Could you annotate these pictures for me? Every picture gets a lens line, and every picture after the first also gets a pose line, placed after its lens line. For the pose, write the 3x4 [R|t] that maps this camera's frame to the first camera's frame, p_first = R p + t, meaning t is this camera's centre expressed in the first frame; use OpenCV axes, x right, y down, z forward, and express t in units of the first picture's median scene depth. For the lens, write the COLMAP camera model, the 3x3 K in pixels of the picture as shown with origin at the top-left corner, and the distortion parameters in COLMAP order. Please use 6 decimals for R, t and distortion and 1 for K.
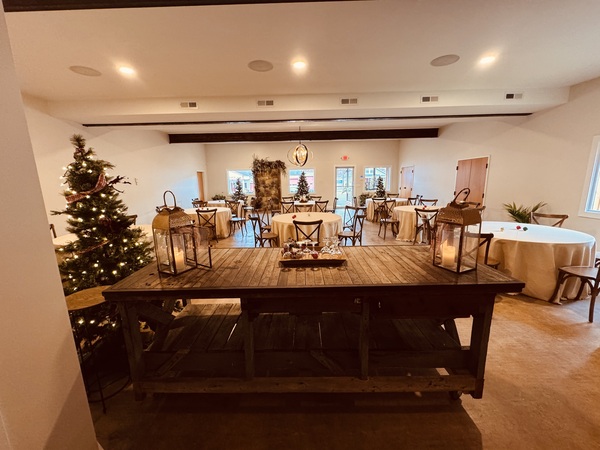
lens RADIAL K [[240.8, 0, 298.0], [0, 240.8, 224.4], [0, 0, 1]] dist [-0.000112, -0.000031]
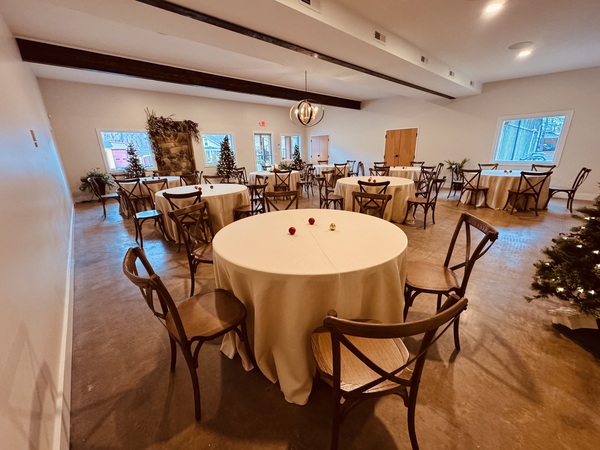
lens RADIAL K [[237.2, 0, 301.7], [0, 237.2, 224.3], [0, 0, 1]] dist [0.000595, 0.000096]
pose [[0.744679, -0.197049, 0.637672, -0.368306], [0.130664, 0.979978, 0.150235, -0.017740], [-0.654508, -0.028556, 0.755516, 0.221752]]
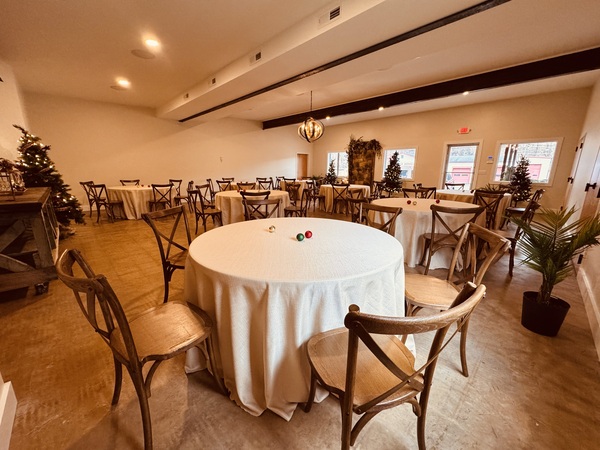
lens RADIAL K [[237.2, 0, 301.7], [0, 237.2, 224.3], [0, 0, 1]] dist [0.000595, 0.000096]
pose [[0.710517, 0.187683, -0.678190, 0.399978], [-0.148997, 0.982049, 0.115674, -0.025344], [0.687725, 0.018860, 0.725726, 0.208467]]
